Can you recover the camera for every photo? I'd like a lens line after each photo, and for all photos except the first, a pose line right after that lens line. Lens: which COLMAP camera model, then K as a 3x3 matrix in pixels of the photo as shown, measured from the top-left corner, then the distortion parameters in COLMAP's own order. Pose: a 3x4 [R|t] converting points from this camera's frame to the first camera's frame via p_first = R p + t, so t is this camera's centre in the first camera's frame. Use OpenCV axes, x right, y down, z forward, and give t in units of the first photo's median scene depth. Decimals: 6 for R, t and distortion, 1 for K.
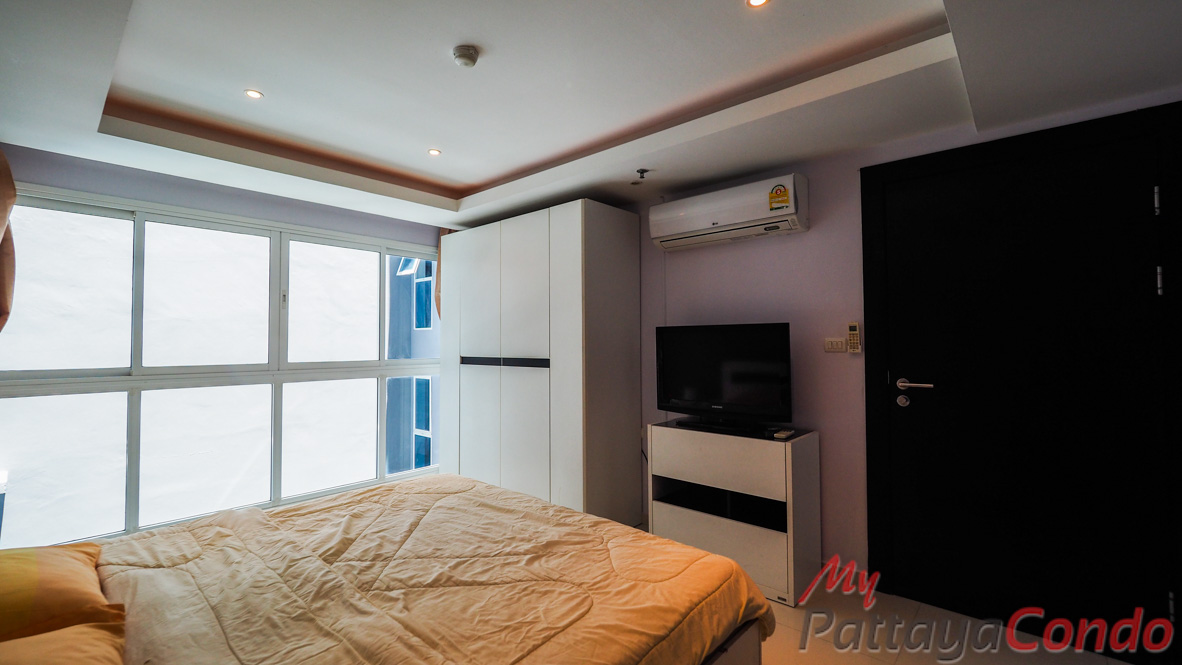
lens RADIAL K [[495.6, 0, 591.0], [0, 495.6, 332.5], [0, 0, 1]] dist [0.000603, 0.000076]
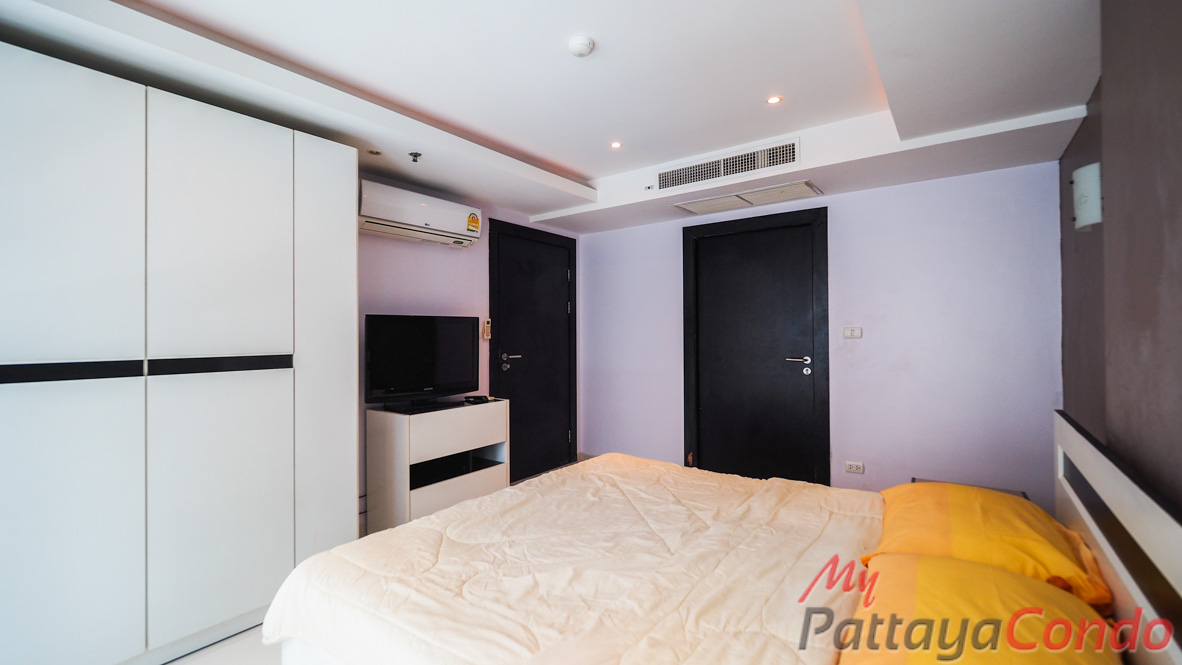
lens RADIAL K [[496.9, 0, 575.2], [0, 496.9, 327.8], [0, 0, 1]] dist [0.006953, 0.000238]
pose [[-0.074097, 0.013713, 0.997157, -1.143420], [-0.019949, 0.999685, -0.015230, 0.028535], [-0.997051, -0.021021, -0.073800, 0.967222]]
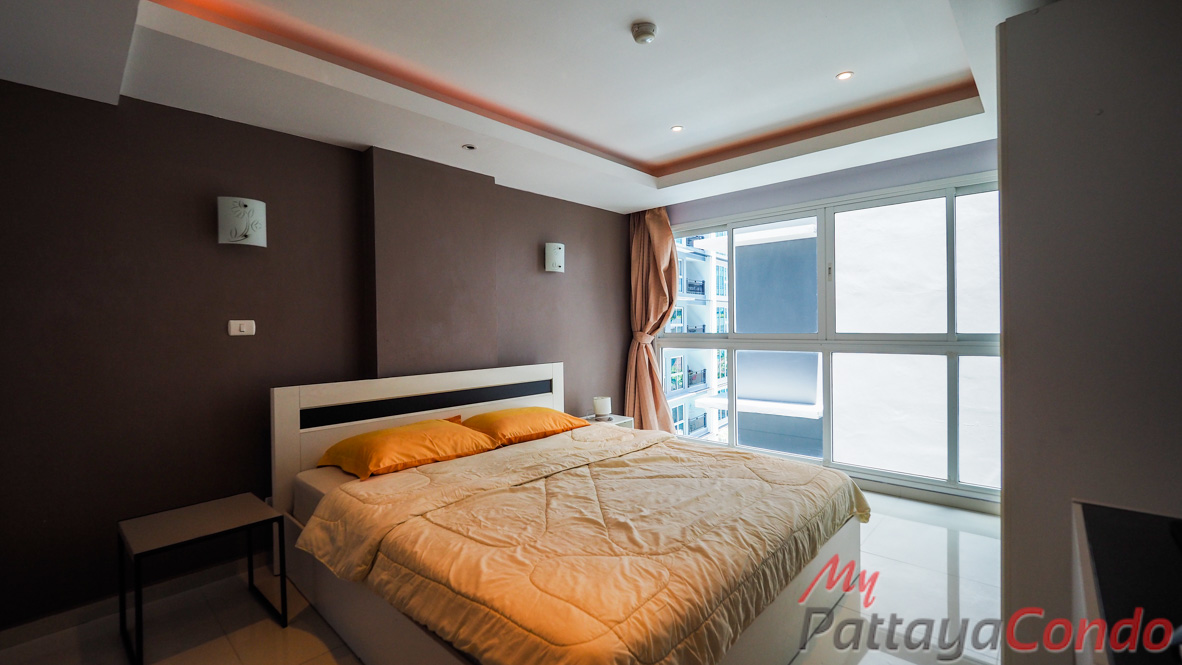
lens RADIAL K [[502.2, 0, 578.3], [0, 502.2, 332.3], [0, 0, 1]] dist [0.023814, 0.000053]
pose [[-0.029514, 0.025540, -0.999238, 0.722677], [0.038819, 0.998949, 0.024386, 0.021136], [0.998810, -0.038070, -0.030475, 0.780423]]
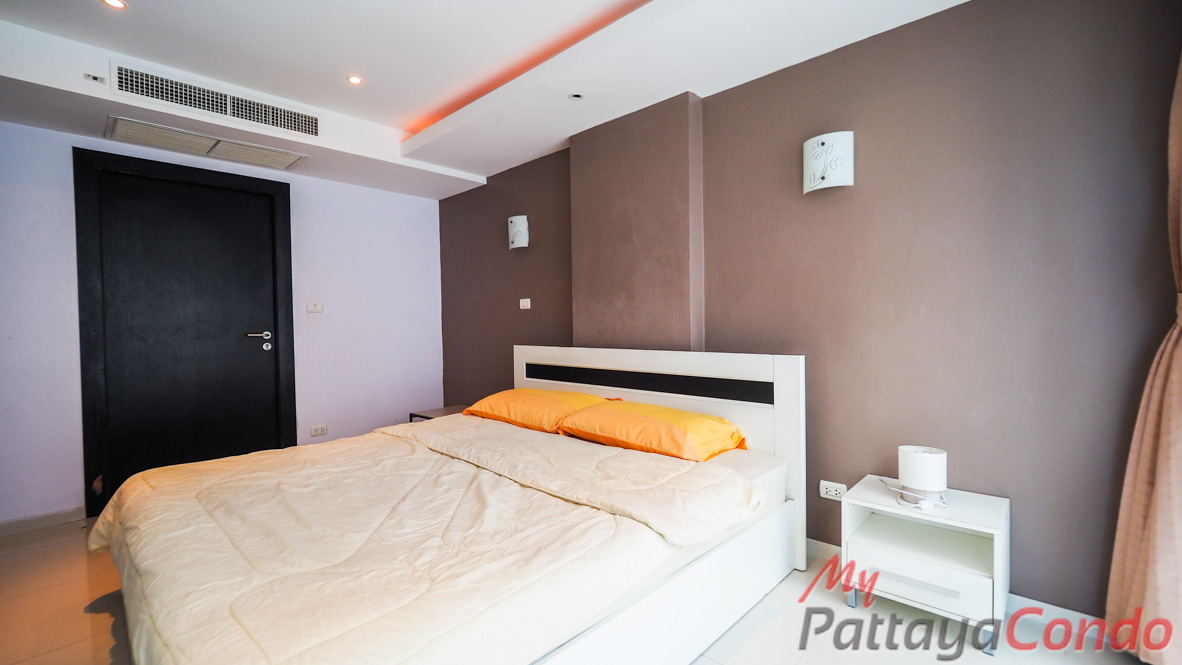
lens RADIAL K [[496.9, 0, 575.2], [0, 496.9, 327.8], [0, 0, 1]] dist [0.006953, 0.000238]
pose [[-0.998588, 0.021356, 0.048644, -0.621742], [0.020625, 0.999668, -0.015475, 0.116673], [-0.048958, -0.014450, -0.998696, 1.632594]]
